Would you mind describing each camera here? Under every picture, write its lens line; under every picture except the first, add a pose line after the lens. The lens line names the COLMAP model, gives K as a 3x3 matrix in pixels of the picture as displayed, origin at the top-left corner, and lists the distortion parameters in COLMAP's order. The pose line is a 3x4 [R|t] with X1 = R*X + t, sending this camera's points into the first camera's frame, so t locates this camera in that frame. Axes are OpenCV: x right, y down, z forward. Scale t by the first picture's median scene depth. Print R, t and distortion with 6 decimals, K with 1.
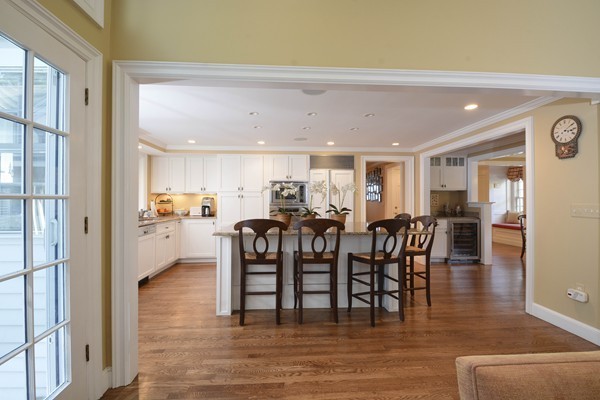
lens RADIAL K [[272.9, 0, 301.7], [0, 272.9, 198.9], [0, 0, 1]] dist [-0.001040, 0.000037]
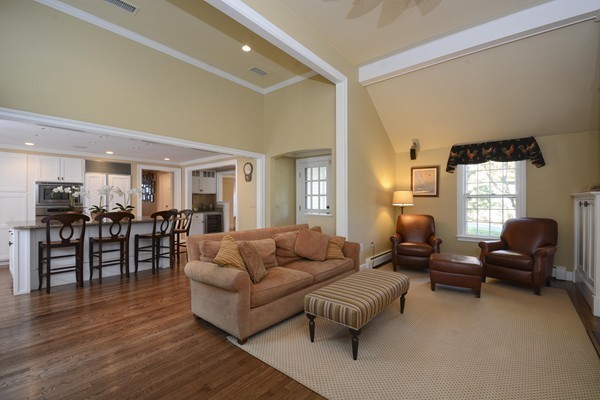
lens RADIAL K [[261.3, 0, 295.0], [0, 261.3, 201.4], [0, 0, 1]] dist [-0.000275, -0.000253]
pose [[0.702221, -0.004731, 0.711944, -0.132606], [-0.001625, 0.999965, 0.008247, -0.001987], [-0.711957, -0.006949, 0.702188, -0.362037]]
